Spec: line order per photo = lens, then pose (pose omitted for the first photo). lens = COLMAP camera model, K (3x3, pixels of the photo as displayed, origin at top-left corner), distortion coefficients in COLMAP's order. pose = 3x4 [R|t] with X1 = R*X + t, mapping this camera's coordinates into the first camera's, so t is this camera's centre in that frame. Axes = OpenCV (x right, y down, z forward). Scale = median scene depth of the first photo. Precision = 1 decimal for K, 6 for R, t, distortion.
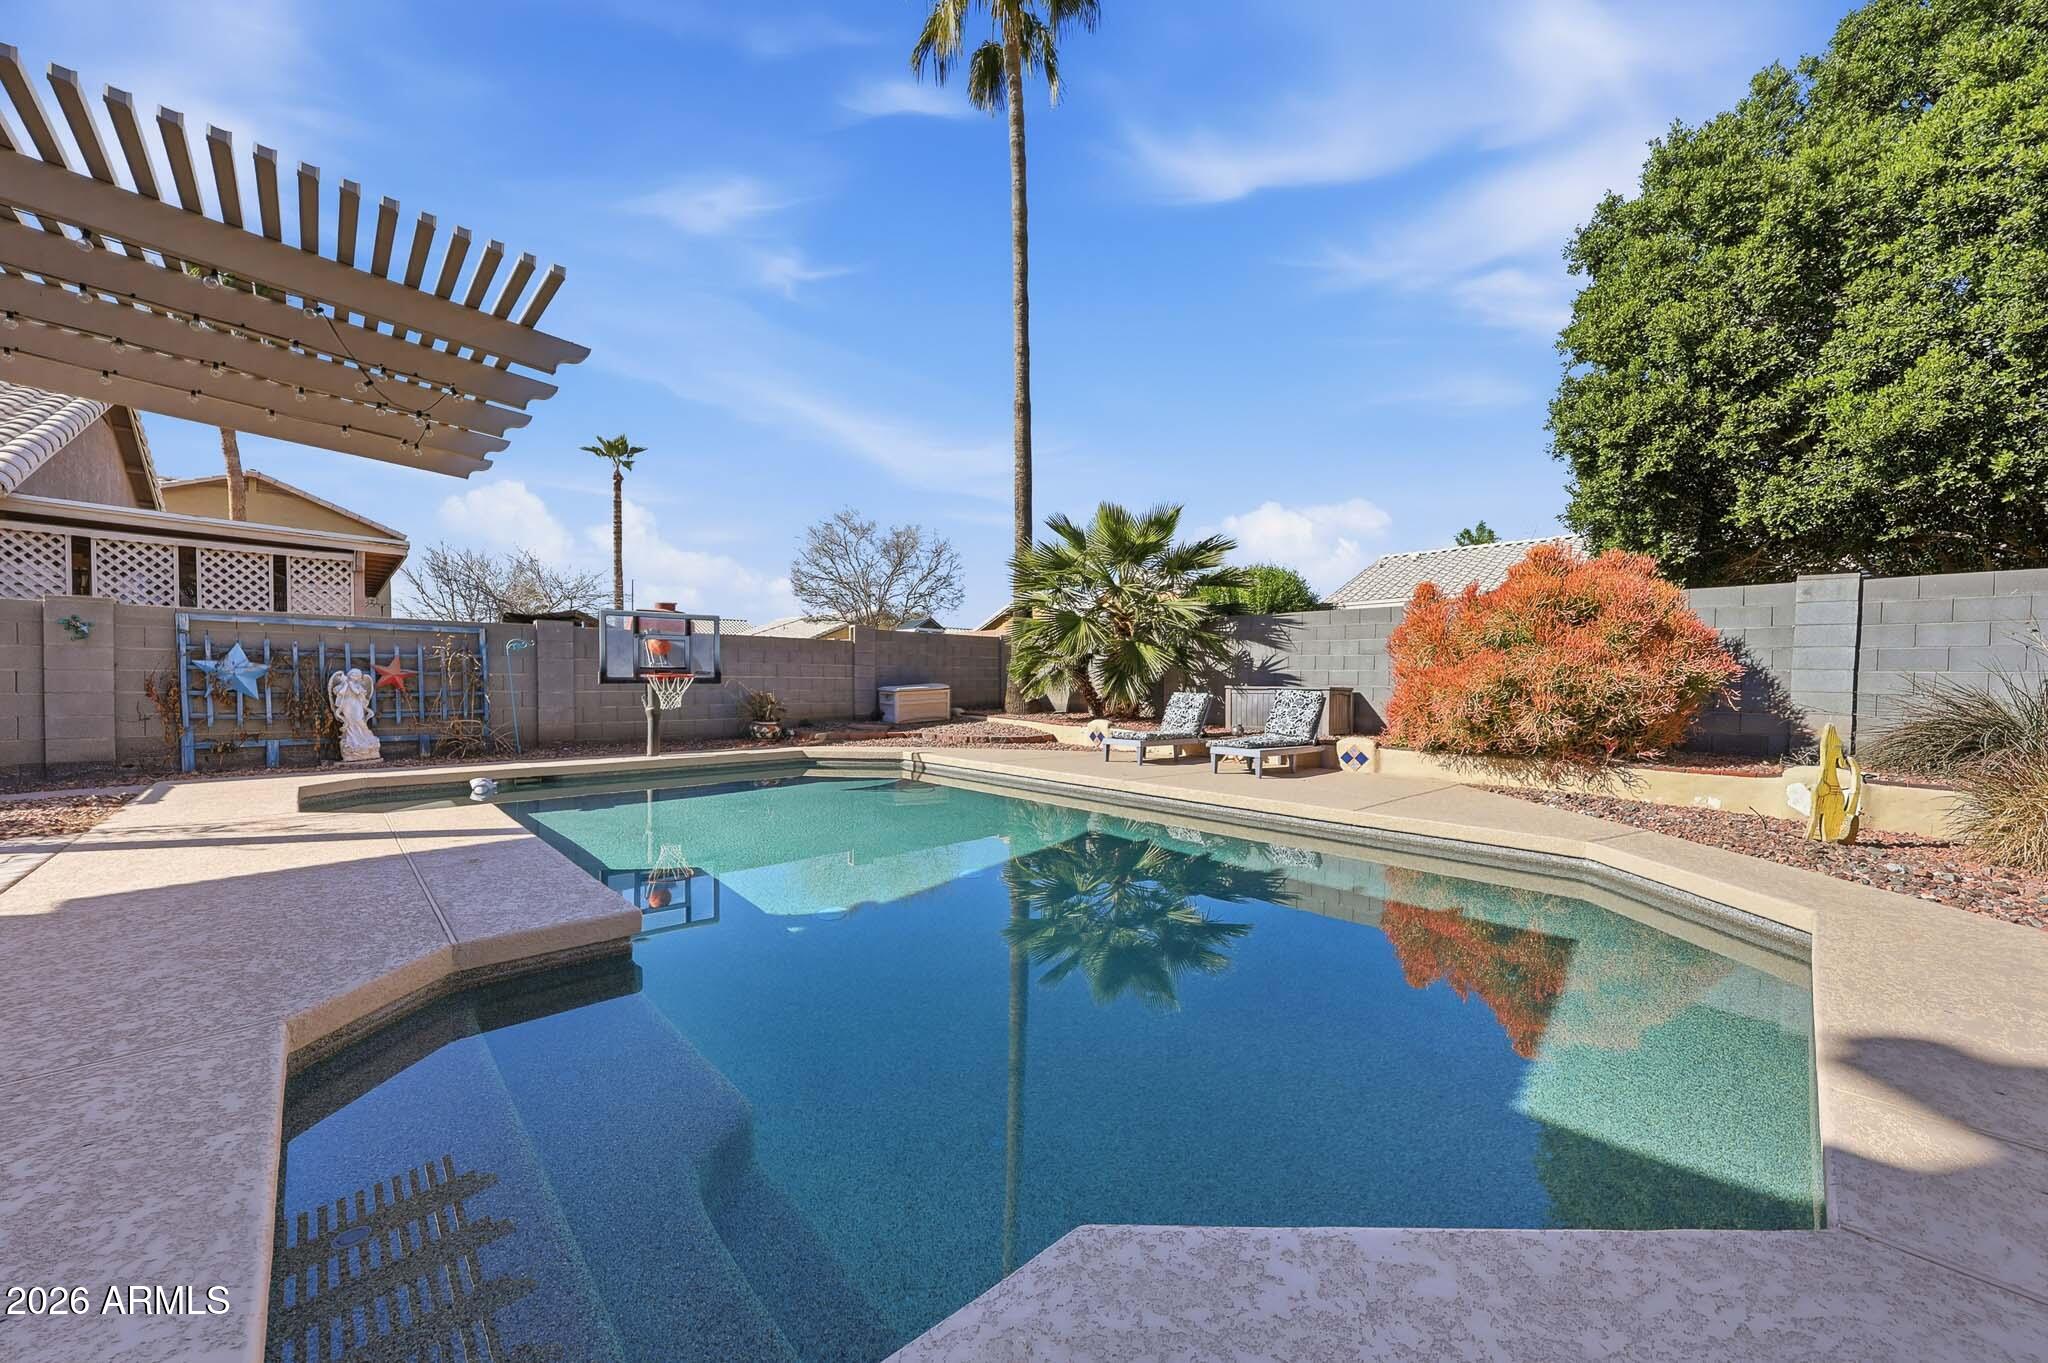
lens RADIAL K [[748.7, 0, 1017.0], [0, 748.7, 699.5], [0, 0, 1]] dist [-0.000170, 0.000068]
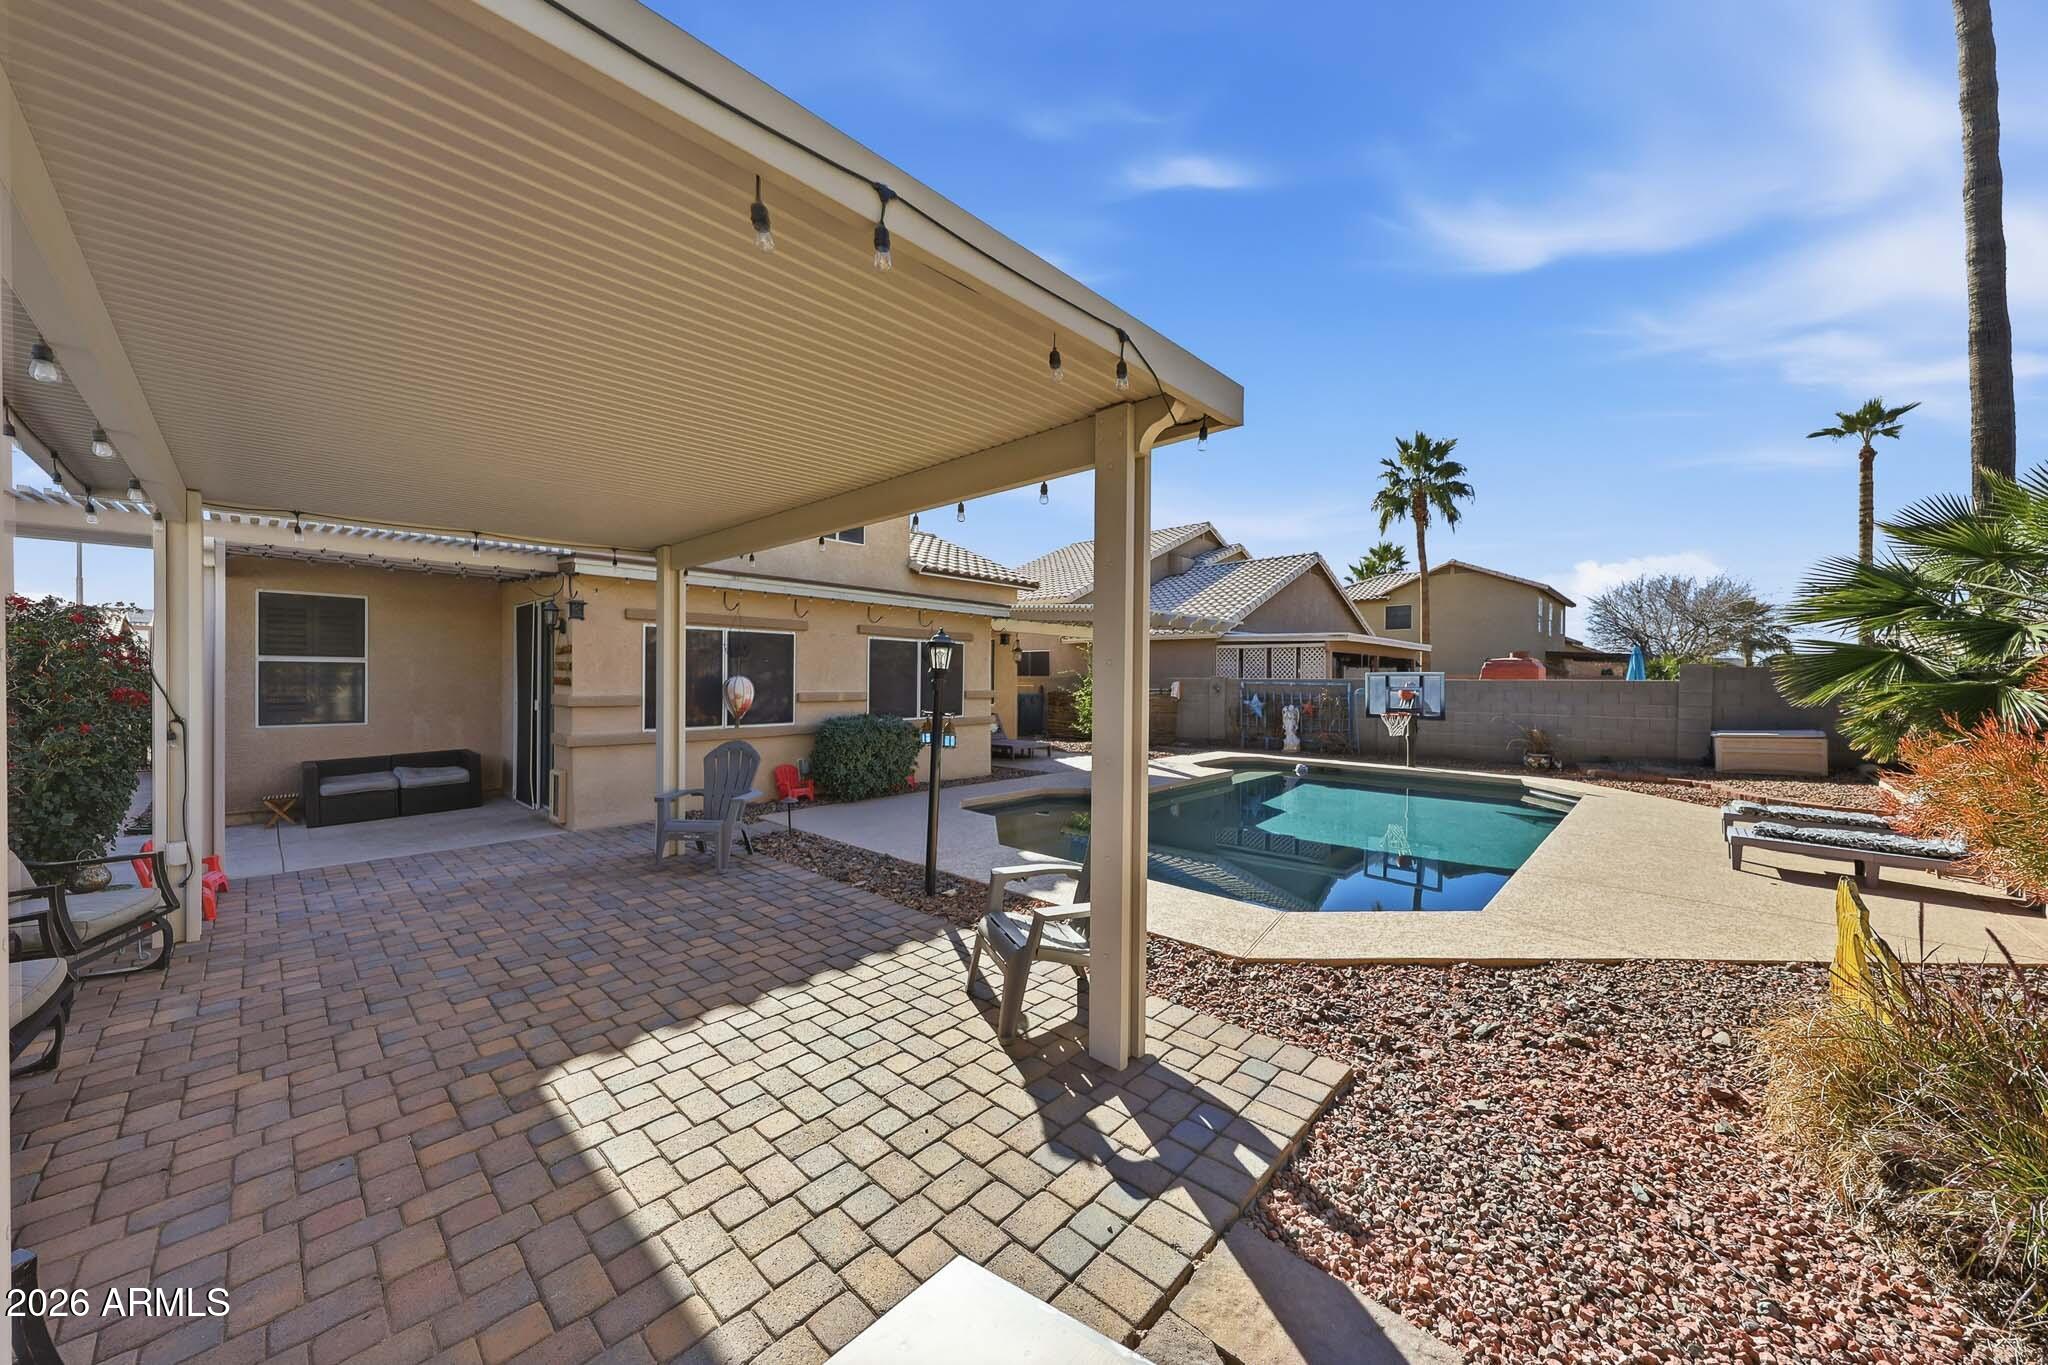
lens RADIAL K [[725.9, 0, 1018.9], [0, 725.9, 681.4], [0, 0, 1]] dist [0.001122, -0.000033]
pose [[0.065011, 0.000256, -0.997884, 1.005801], [-0.031959, 0.999488, -0.001826, -0.073801], [0.997373, 0.032010, 0.064986, 0.113870]]
